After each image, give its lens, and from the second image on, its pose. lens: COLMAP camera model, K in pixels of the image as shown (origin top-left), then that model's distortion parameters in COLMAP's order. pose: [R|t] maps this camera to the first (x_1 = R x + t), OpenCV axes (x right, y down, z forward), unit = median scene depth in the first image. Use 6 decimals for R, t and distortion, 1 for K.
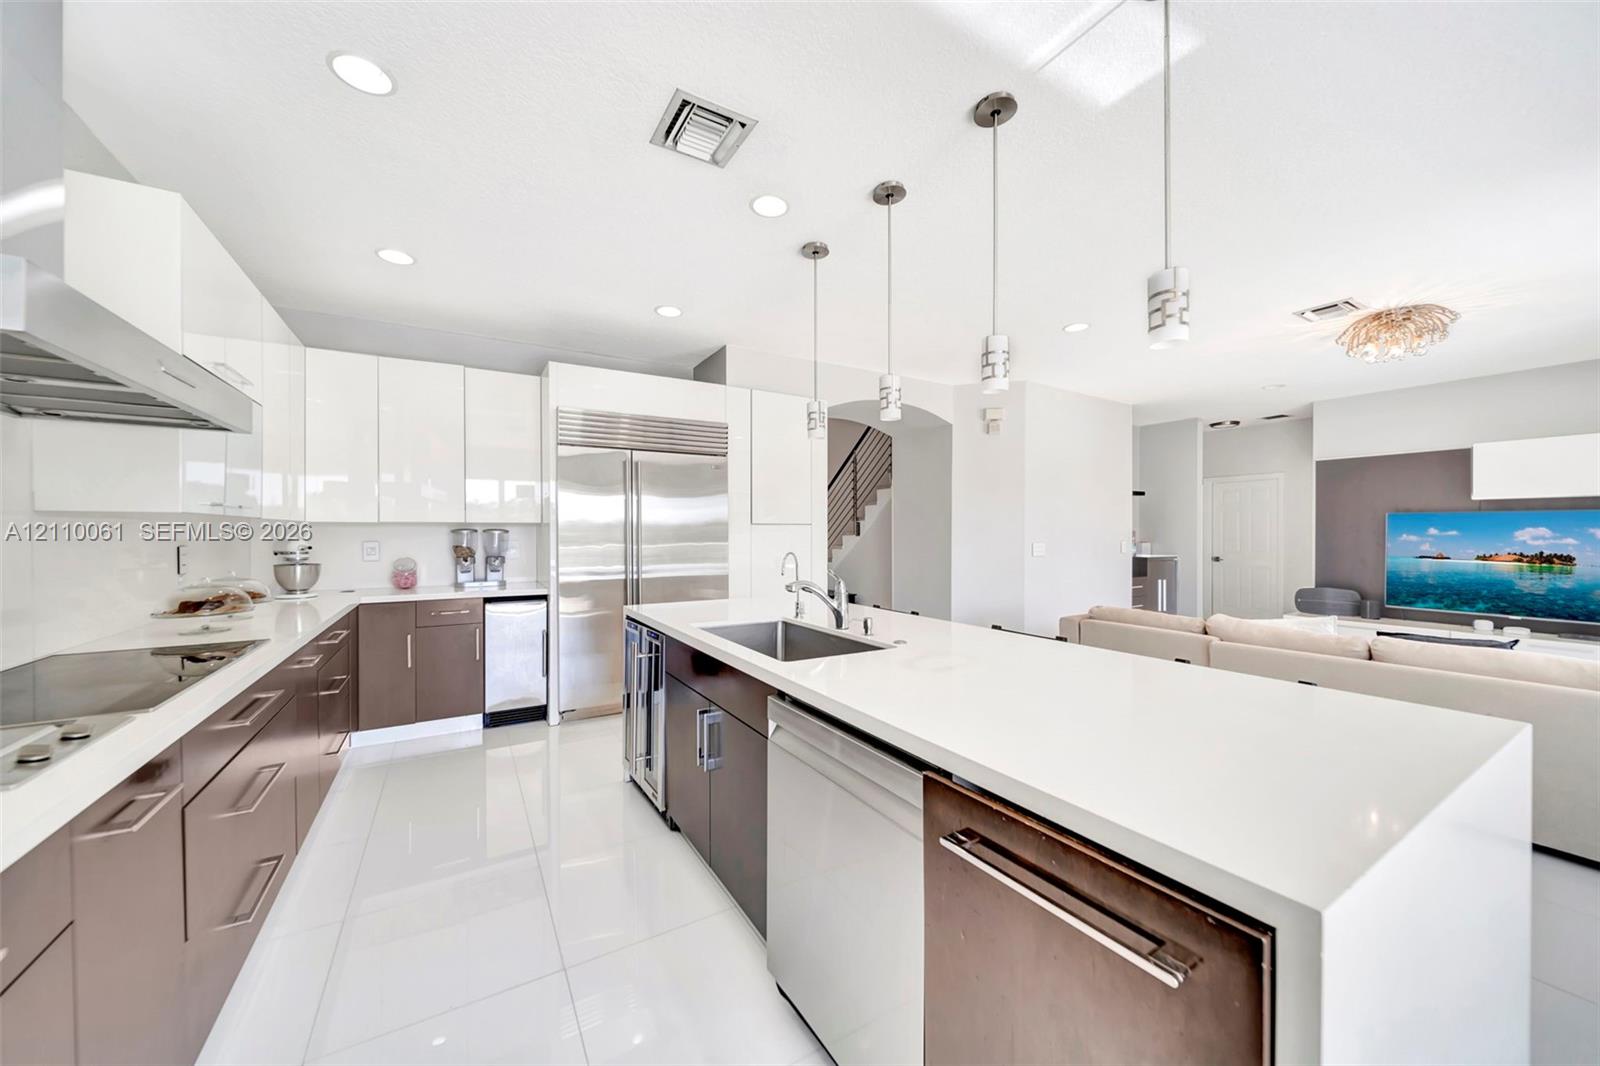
lens RADIAL K [[561.3, 0, 792.9], [0, 561.3, 528.1], [0, 0, 1]] dist [-0.001335, -0.000649]
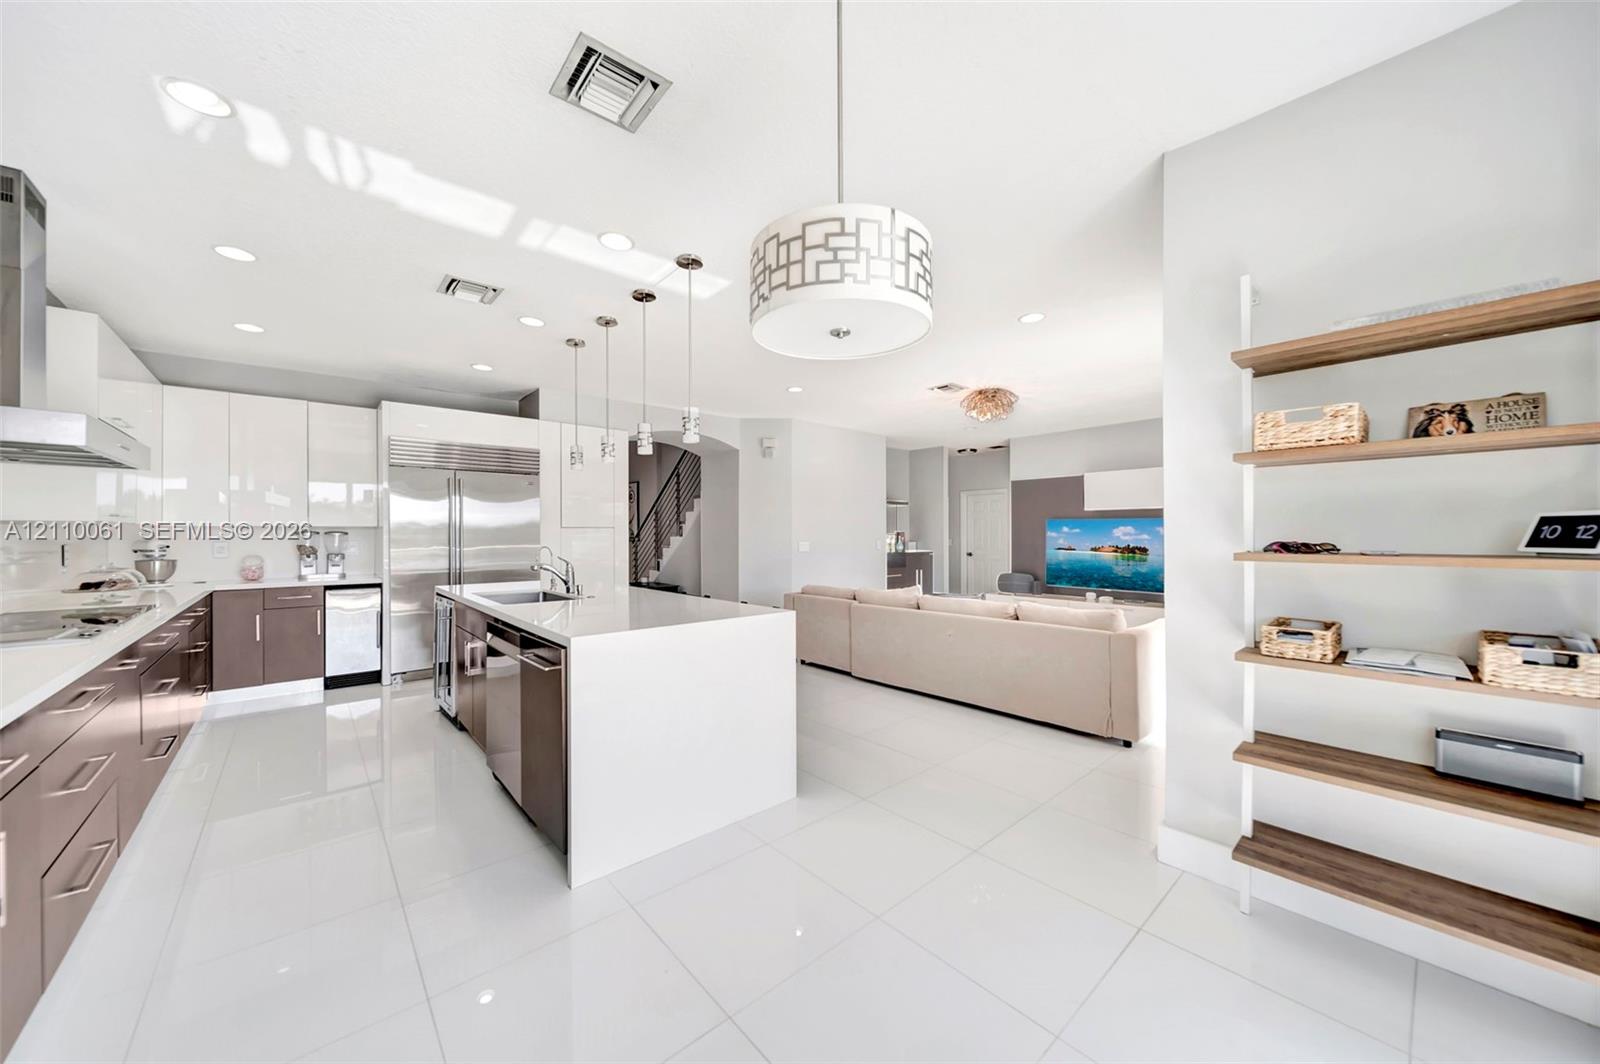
lens RADIAL K [[569.3, 0, 800.4], [0, 569.3, 527.8], [0, 0, 1]] dist [-0.007164, -0.000210]
pose [[0.983398, 0.000288, 0.181464, 0.259558], [0.000340, 0.999994, -0.003432, -0.001506], [-0.181464, 0.003437, 0.983392, -0.429110]]
